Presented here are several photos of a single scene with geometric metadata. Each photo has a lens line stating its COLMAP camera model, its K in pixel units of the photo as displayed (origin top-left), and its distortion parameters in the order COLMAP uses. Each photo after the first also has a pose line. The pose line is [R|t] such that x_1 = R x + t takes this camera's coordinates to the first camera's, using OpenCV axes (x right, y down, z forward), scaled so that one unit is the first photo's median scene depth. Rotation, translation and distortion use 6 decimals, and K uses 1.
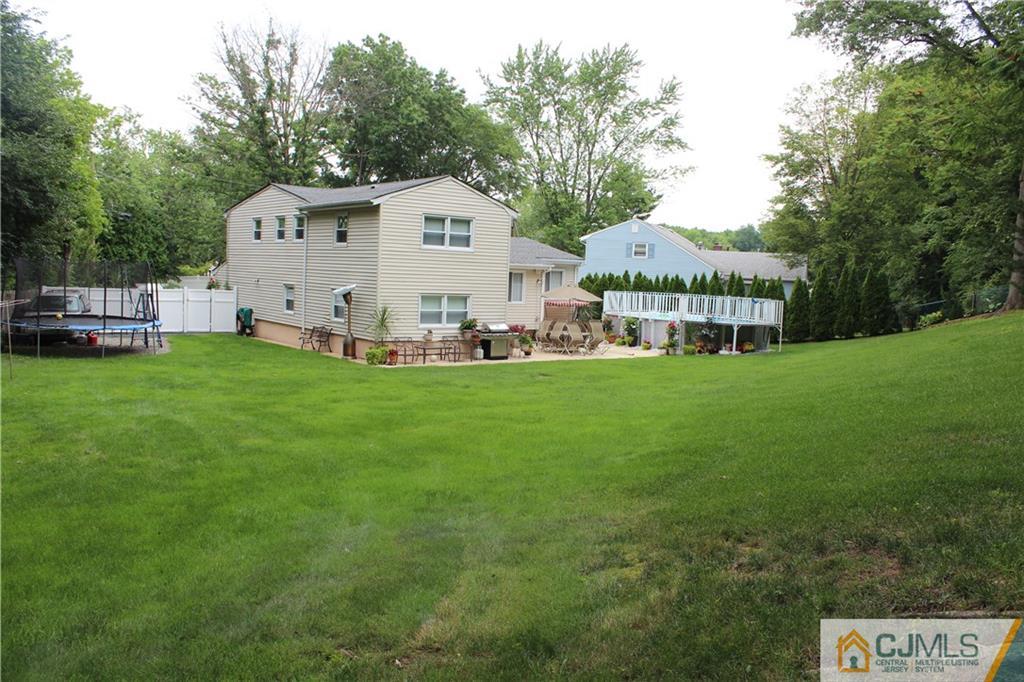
lens RADIAL K [[884.6, 0, 512.0], [0, 884.6, 341.0], [0, 0, 1]] dist [-0.104145, 0.011376]
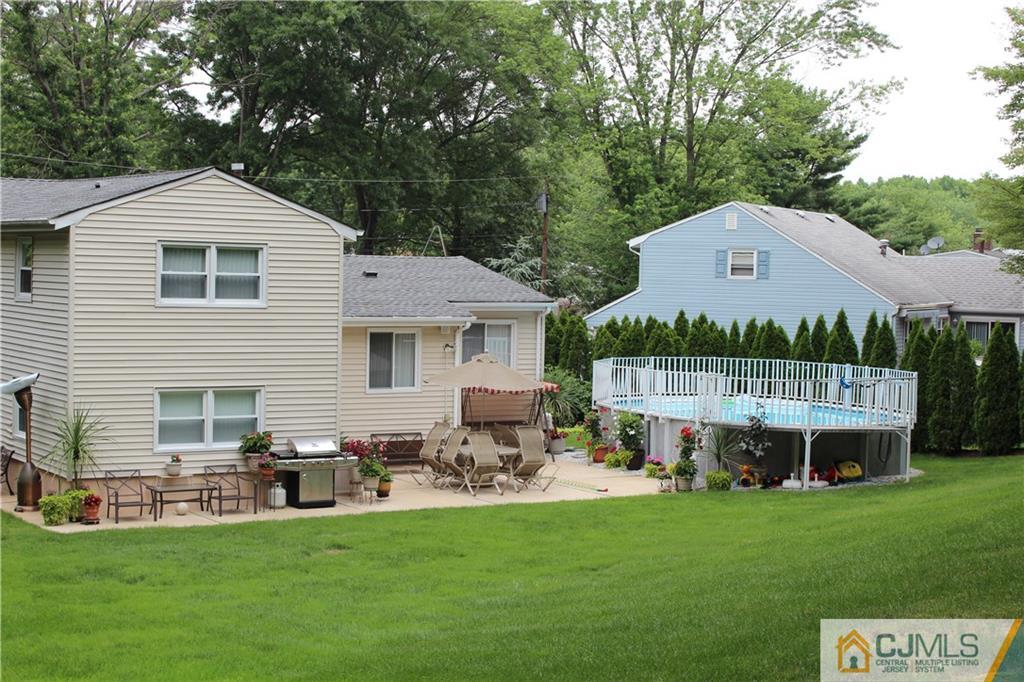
lens RADIAL K [[1762.0, 0, 512.0], [0, 1762.0, 341.0], [0, 0, 1]] dist [0.059158, 0.180129]
pose [[0.994044, -0.013794, -0.108107, 0.194280], [0.009841, 0.999266, -0.037017, -0.034421], [0.108539, 0.035732, 0.993450, -0.042358]]
